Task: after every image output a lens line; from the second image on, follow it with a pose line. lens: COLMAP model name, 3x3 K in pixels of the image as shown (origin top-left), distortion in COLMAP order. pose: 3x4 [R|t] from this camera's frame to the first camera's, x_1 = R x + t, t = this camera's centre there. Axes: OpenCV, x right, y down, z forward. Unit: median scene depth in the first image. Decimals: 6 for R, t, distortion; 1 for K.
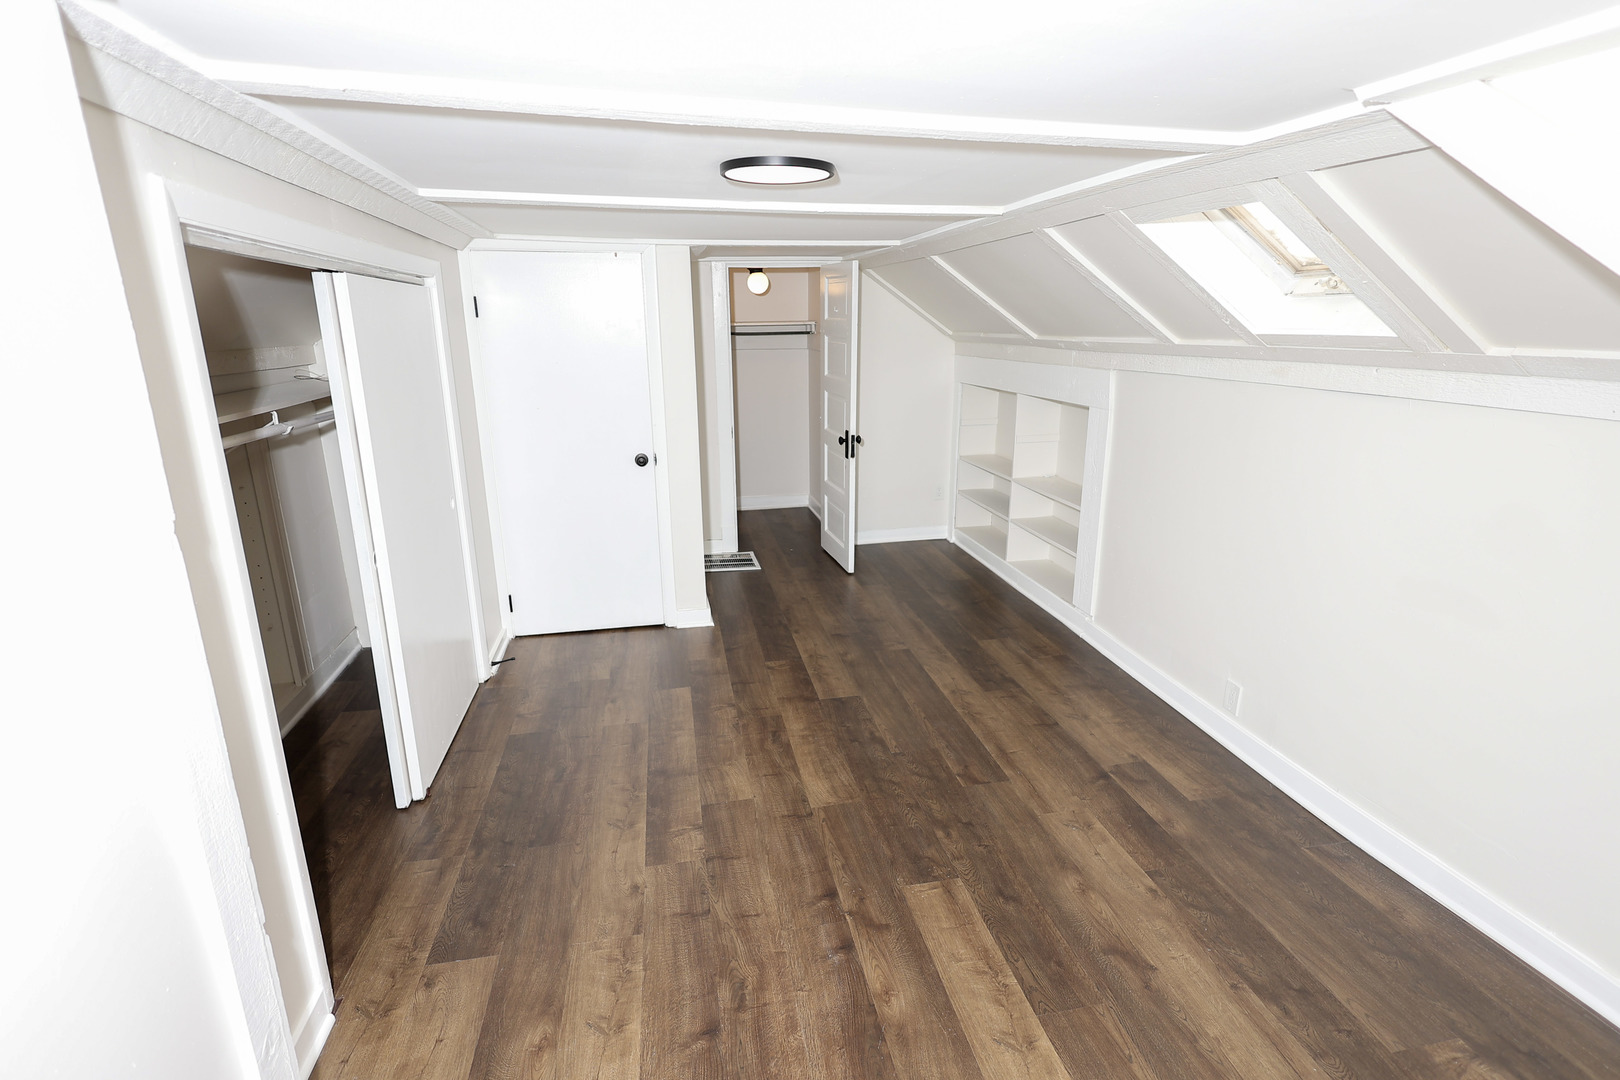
lens RADIAL K [[752.2, 0, 814.1], [0, 752.2, 529.5], [0, 0, 1]] dist [-0.000426, 0.000711]
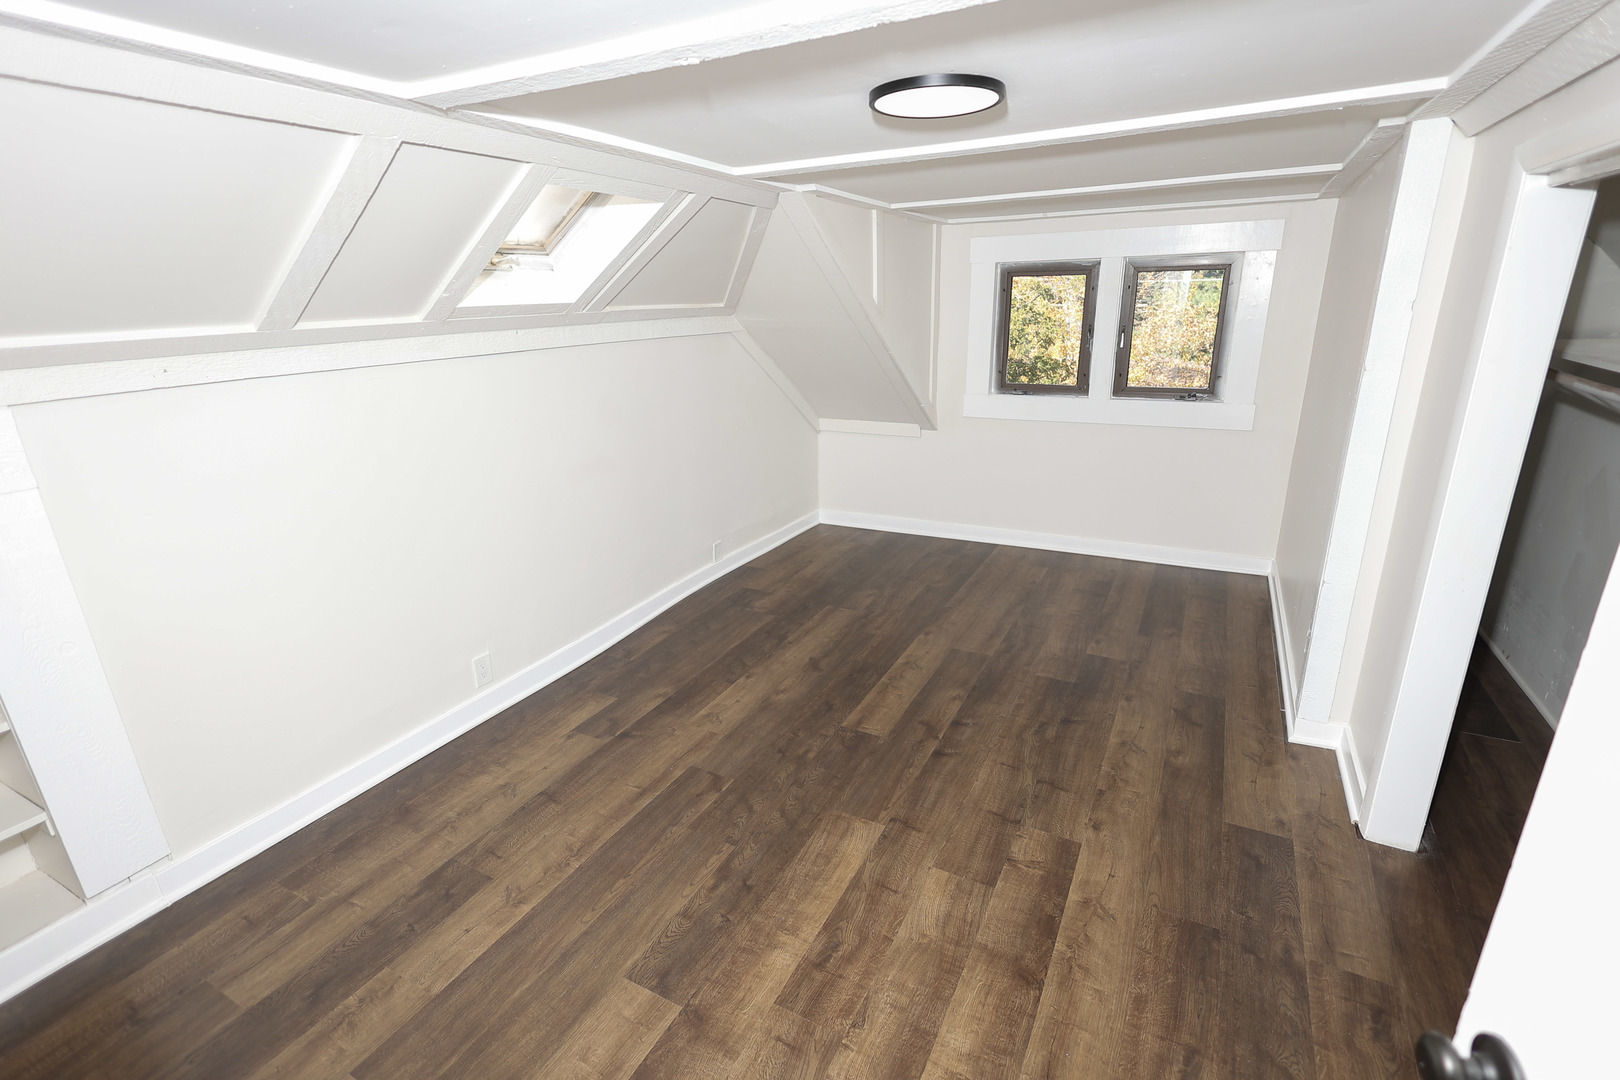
lens RADIAL K [[752.2, 0, 815.4], [0, 752.2, 546.6], [0, 0, 1]] dist [-0.000426, 0.000711]
pose [[-0.774248, -0.182636, 0.605956, -0.433034], [0.195463, 0.841642, 0.503422, -0.392109], [-0.601941, 0.508216, -0.615941, 1.462898]]
